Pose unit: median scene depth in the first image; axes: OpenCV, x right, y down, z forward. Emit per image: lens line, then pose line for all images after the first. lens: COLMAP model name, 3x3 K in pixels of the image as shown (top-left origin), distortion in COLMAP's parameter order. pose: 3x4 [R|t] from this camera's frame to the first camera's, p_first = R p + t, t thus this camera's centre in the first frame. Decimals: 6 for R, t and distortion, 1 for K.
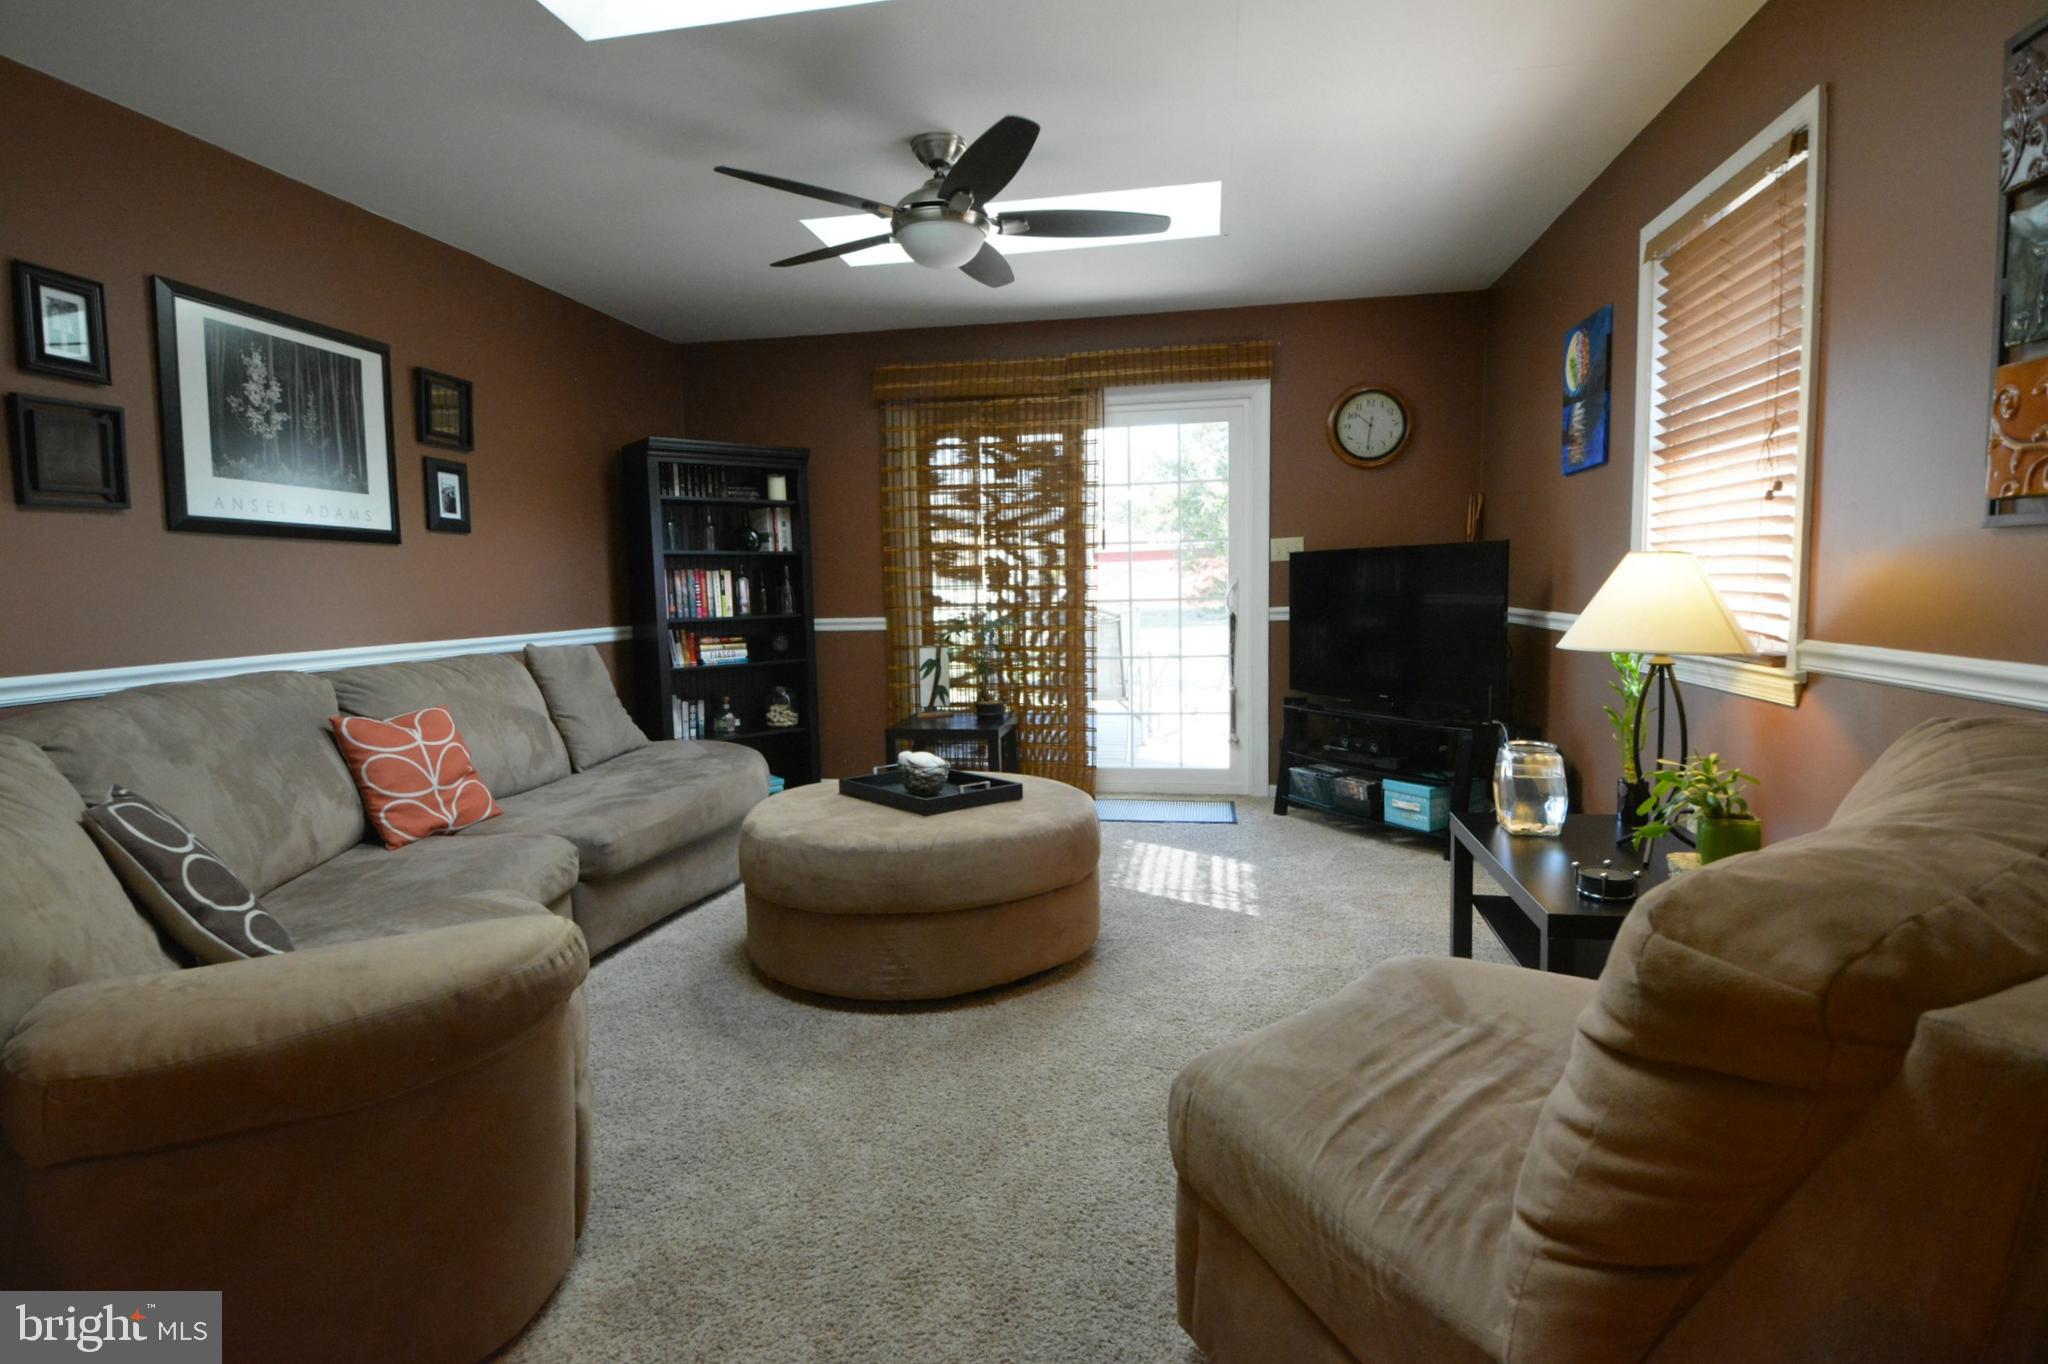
lens RADIAL K [[1002.3, 0, 1038.3], [0, 1002.3, 685.4], [0, 0, 1]] dist [-0.017503, -0.002686]
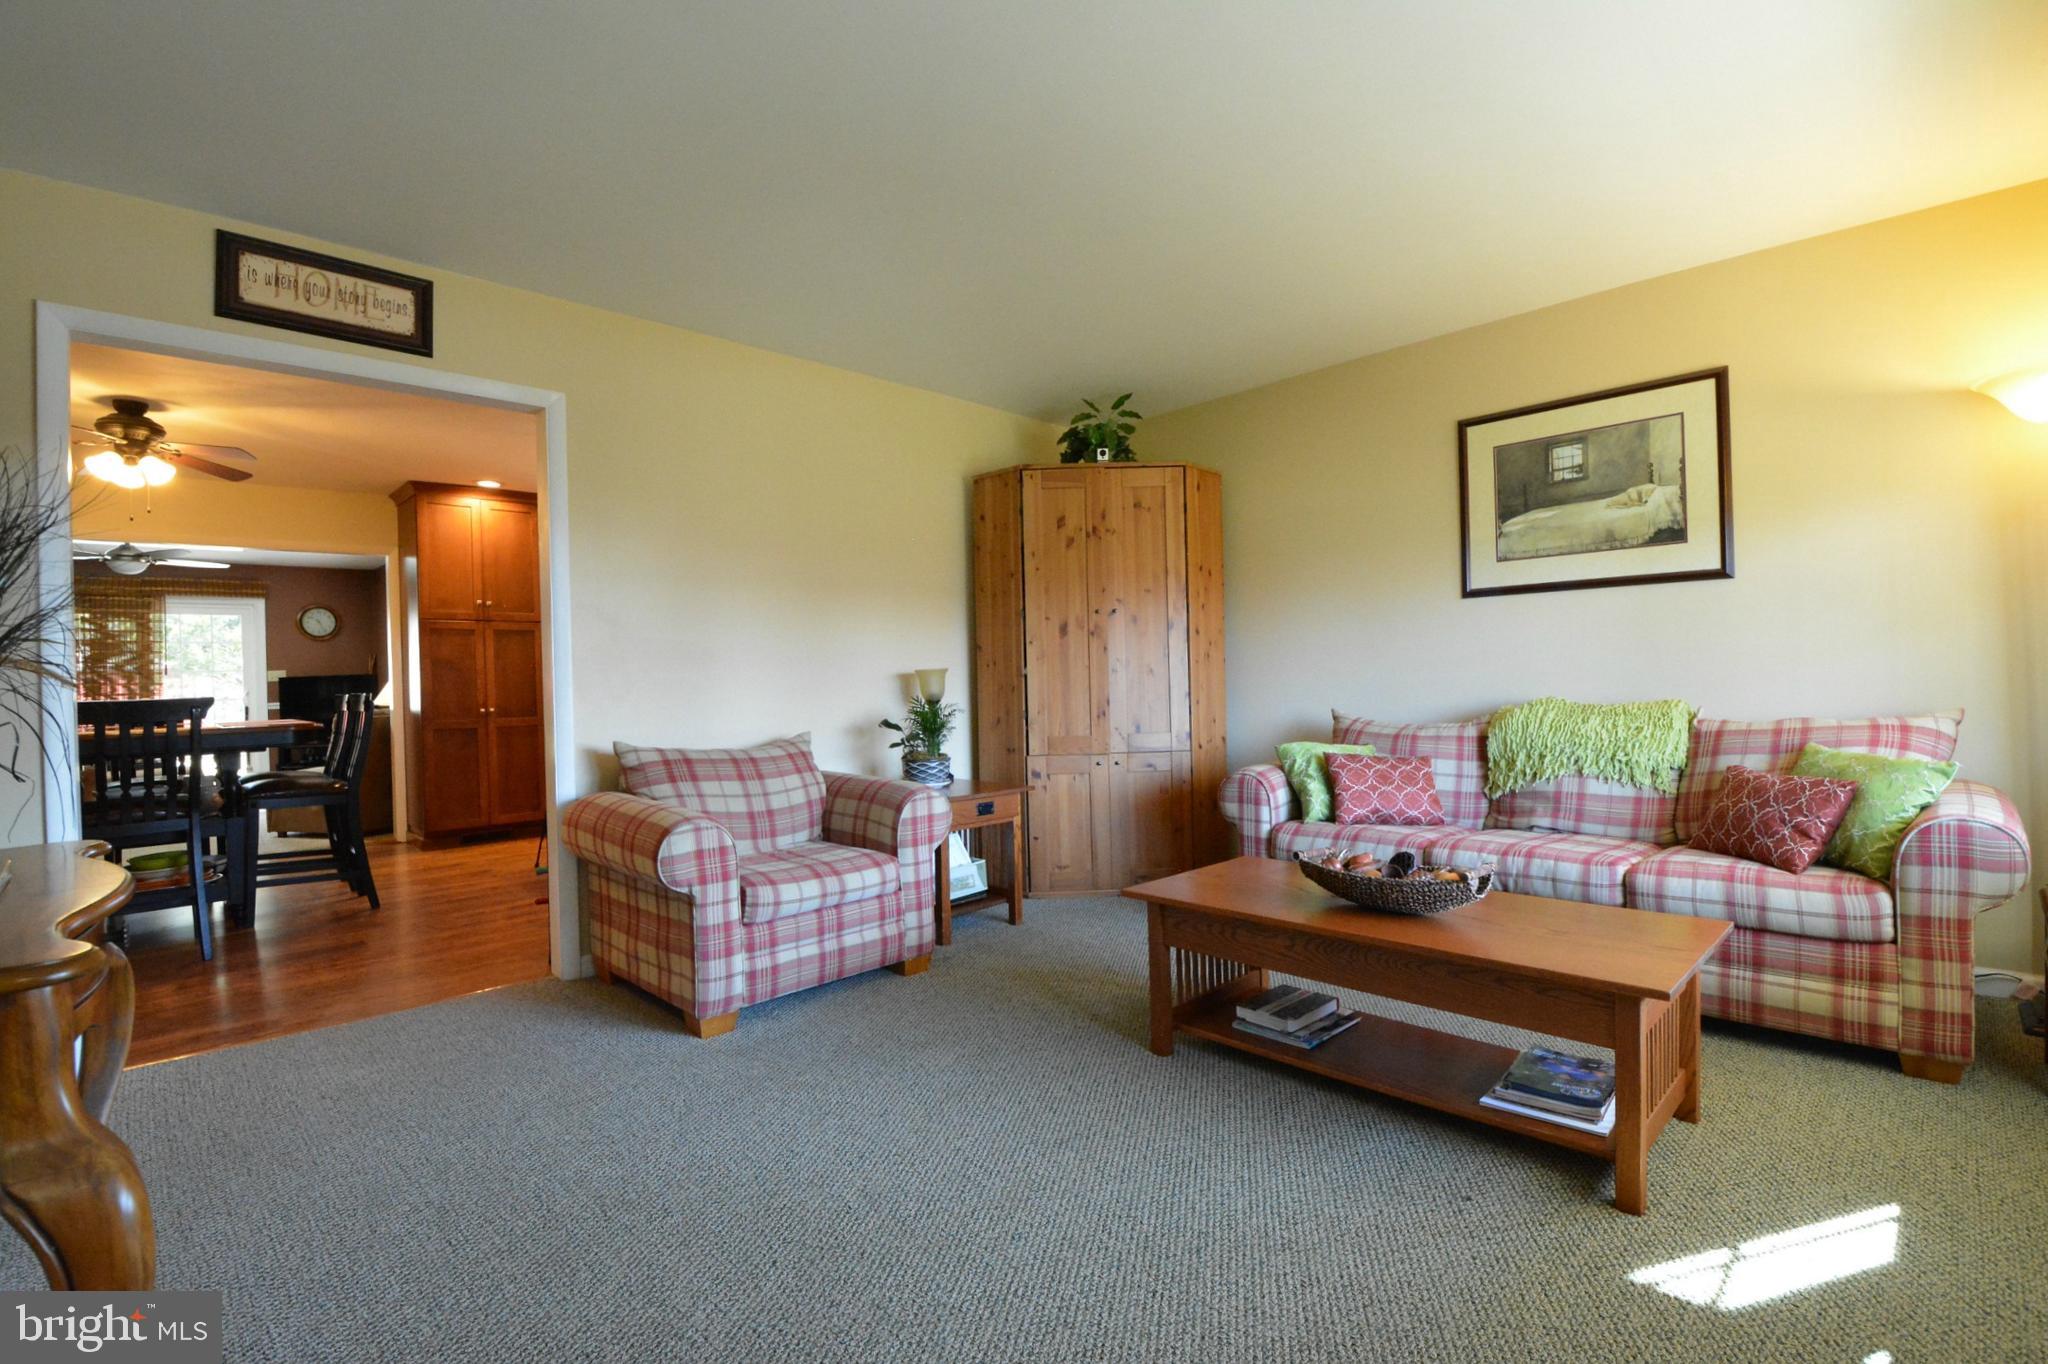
lens RADIAL K [[931.1, 0, 1056.1], [0, 931.1, 693.3], [0, 0, 1]] dist [-0.017146, -0.012091]
pose [[0.581002, -0.003816, 0.813893, -0.570002], [0.097655, 0.993092, -0.065056, 0.292320], [-0.808022, 0.117278, 0.577361, -2.247361]]
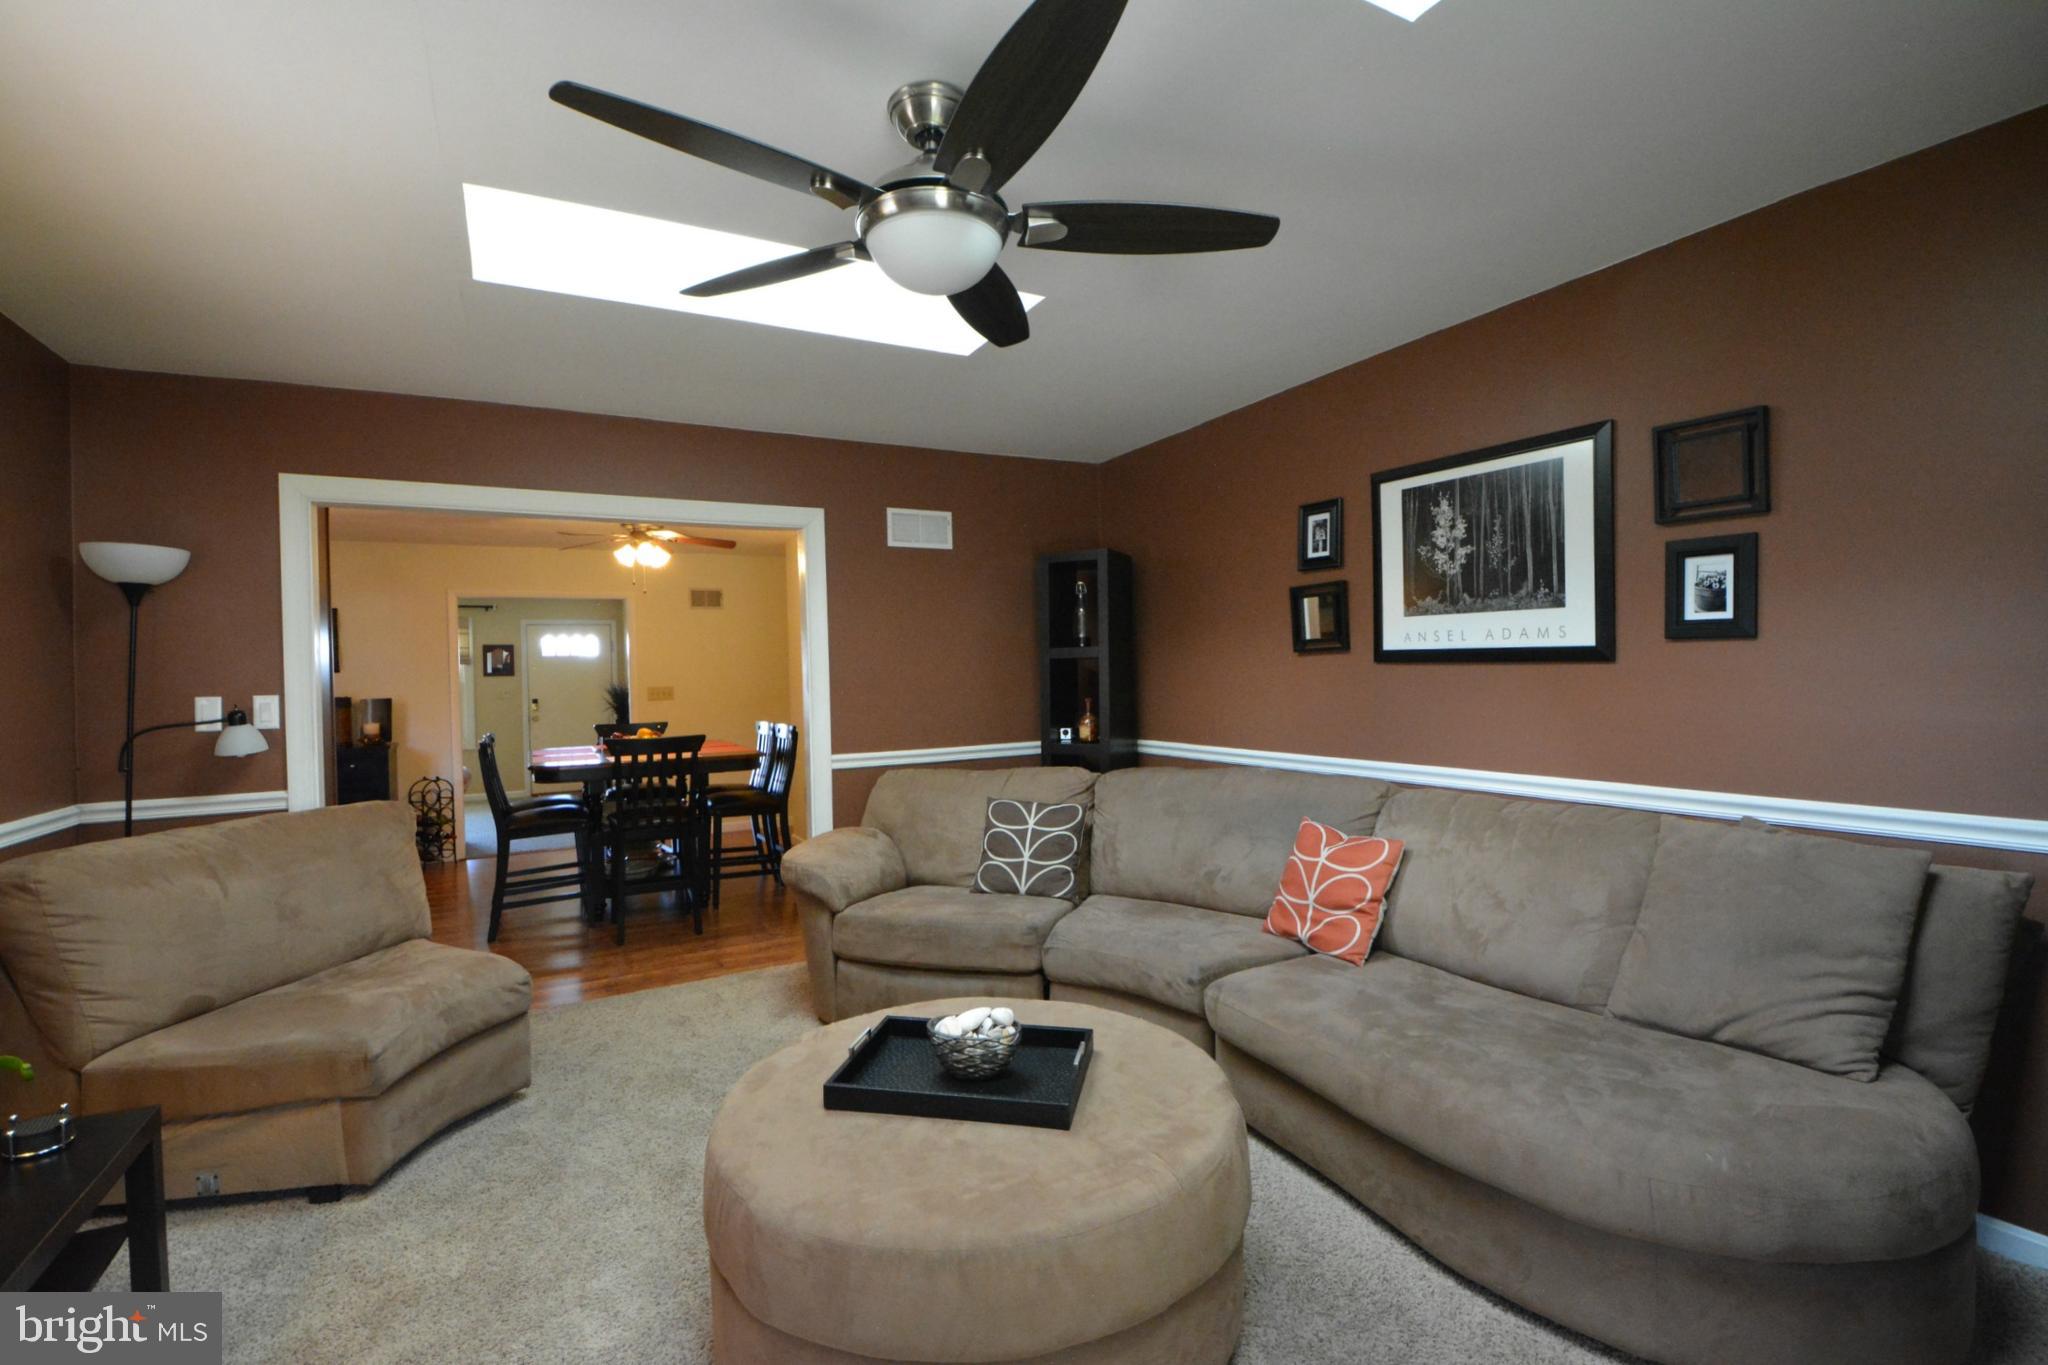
lens RADIAL K [[931.1, 0, 1007.5], [0, 931.1, 679.6], [0, 0, 1]] dist [-0.017146, -0.012091]
pose [[-0.794917, 0.048898, -0.604745, 0.247987], [-0.020243, 0.994055, 0.106985, -0.233331], [0.606381, 0.097286, -0.789201, 1.530057]]
